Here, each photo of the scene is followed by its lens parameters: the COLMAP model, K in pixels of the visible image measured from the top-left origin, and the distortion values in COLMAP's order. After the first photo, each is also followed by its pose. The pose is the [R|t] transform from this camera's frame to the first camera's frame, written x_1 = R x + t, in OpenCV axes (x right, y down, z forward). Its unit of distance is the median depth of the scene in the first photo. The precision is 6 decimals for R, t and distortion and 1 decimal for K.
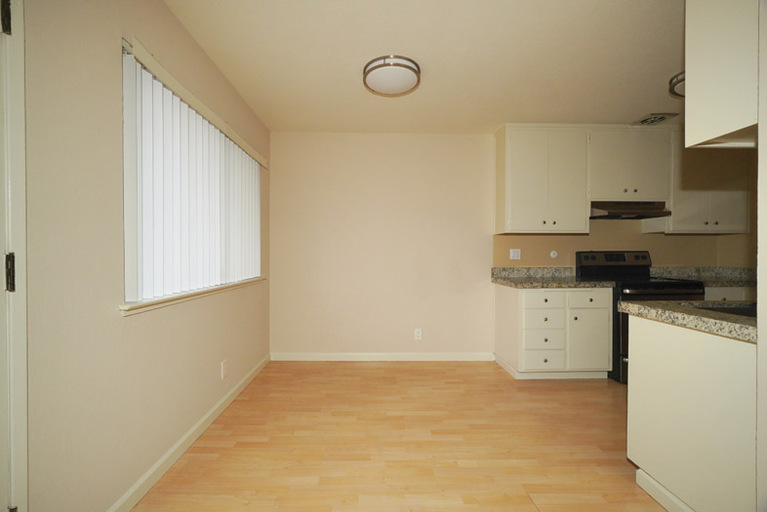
lens RADIAL K [[330.3, 0, 381.9], [0, 330.3, 255.5], [0, 0, 1]] dist [-0.005633, -0.000137]
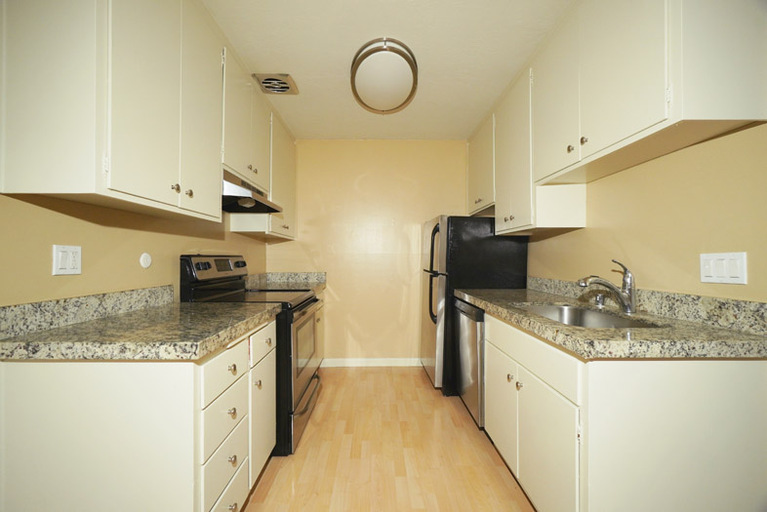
lens RADIAL K [[330.3, 0, 381.7], [0, 330.3, 254.8], [0, 0, 1]] dist [-0.005633, -0.000137]
pose [[0.035693, 0.016388, 0.999228, 0.069110], [0.004809, 0.999851, -0.016570, -0.001128], [-0.999351, 0.005397, 0.035609, 0.690355]]
